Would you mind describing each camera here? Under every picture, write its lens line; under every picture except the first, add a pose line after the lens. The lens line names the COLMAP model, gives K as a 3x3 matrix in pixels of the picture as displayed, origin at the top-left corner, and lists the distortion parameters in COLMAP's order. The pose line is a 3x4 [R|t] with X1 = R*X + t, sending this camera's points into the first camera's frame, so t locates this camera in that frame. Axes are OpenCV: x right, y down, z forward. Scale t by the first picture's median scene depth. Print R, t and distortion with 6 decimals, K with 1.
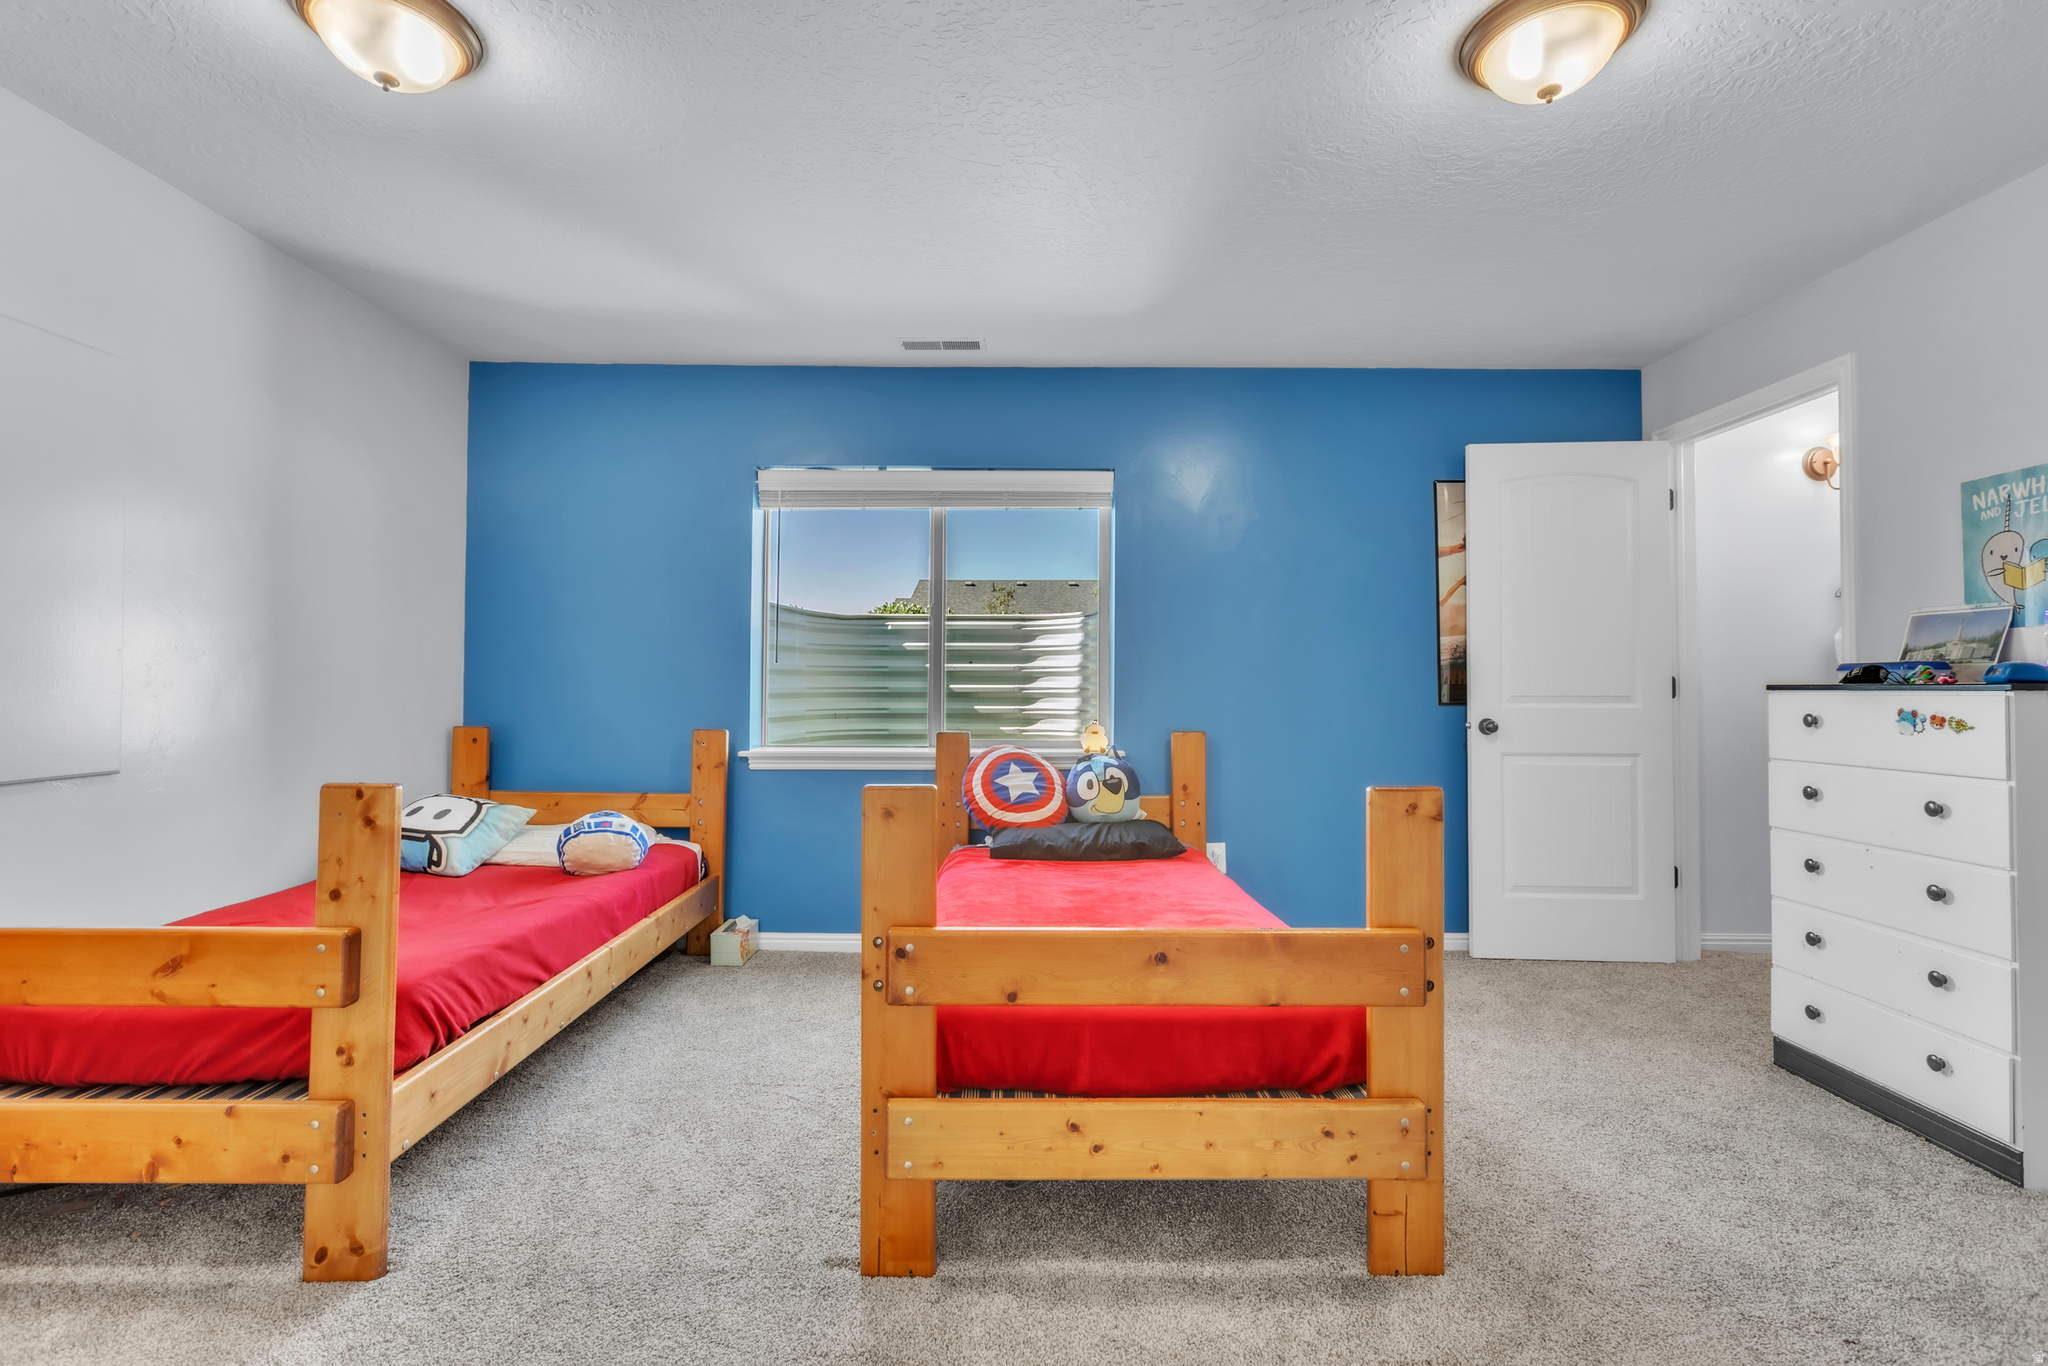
lens RADIAL K [[938.5, 0, 1019.9], [0, 938.5, 673.9], [0, 0, 1]] dist [-0.003663, 0.000628]
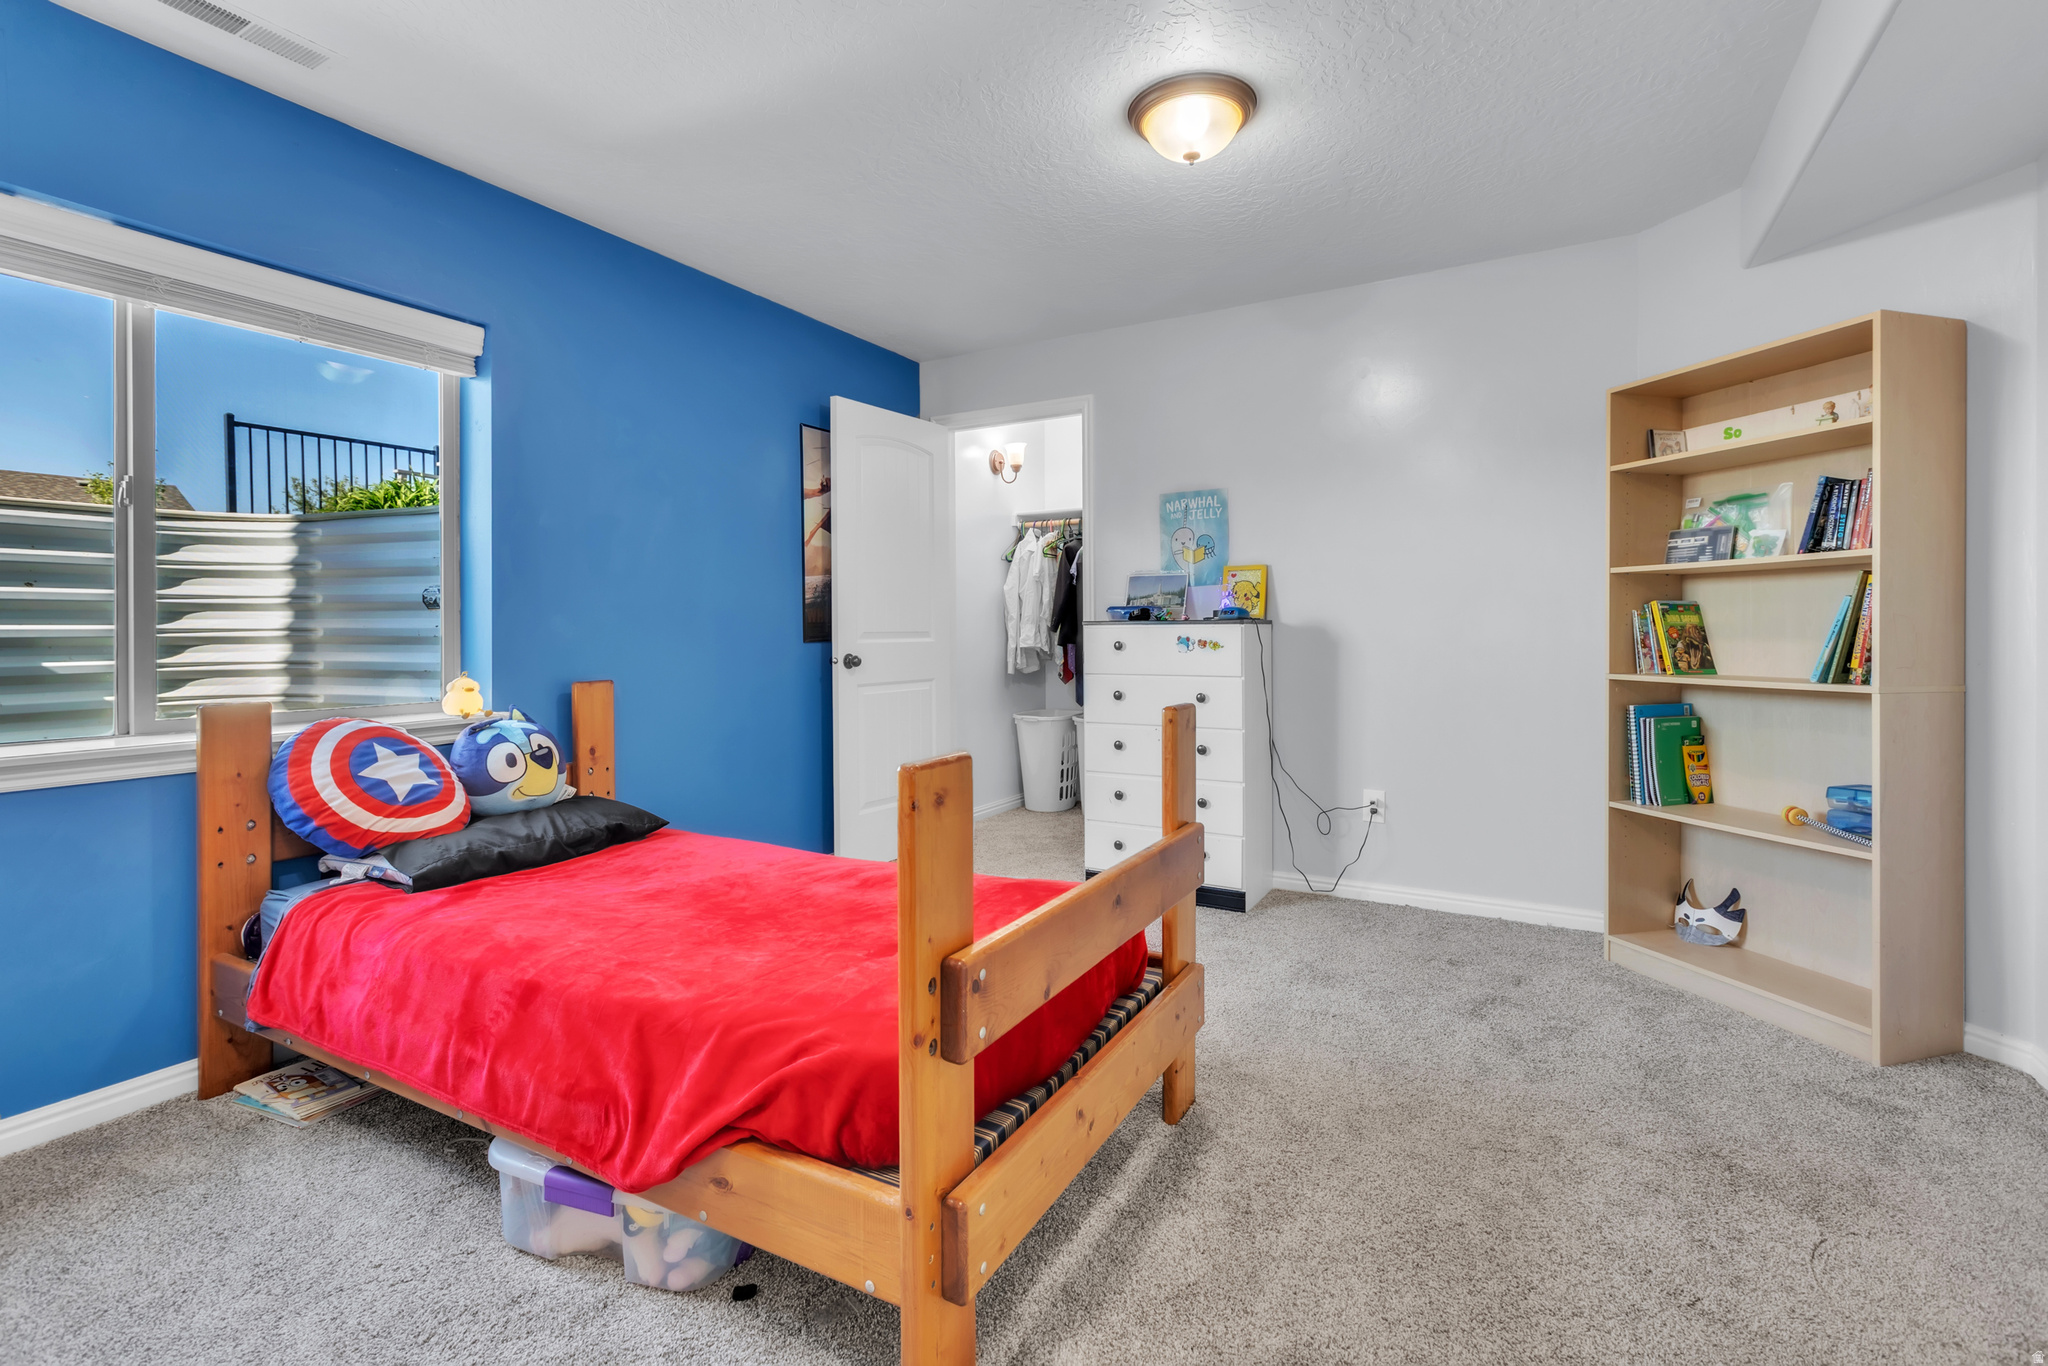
lens RADIAL K [[938.5, 0, 1032.8], [0, 938.5, 639.6], [0, 0, 1]] dist [-0.003663, 0.000628]
pose [[0.482508, -0.015758, 0.875750, -0.358748], [-0.005895, 0.999757, 0.021237, 0.007406], [-0.875872, -0.015409, 0.482298, 0.301279]]
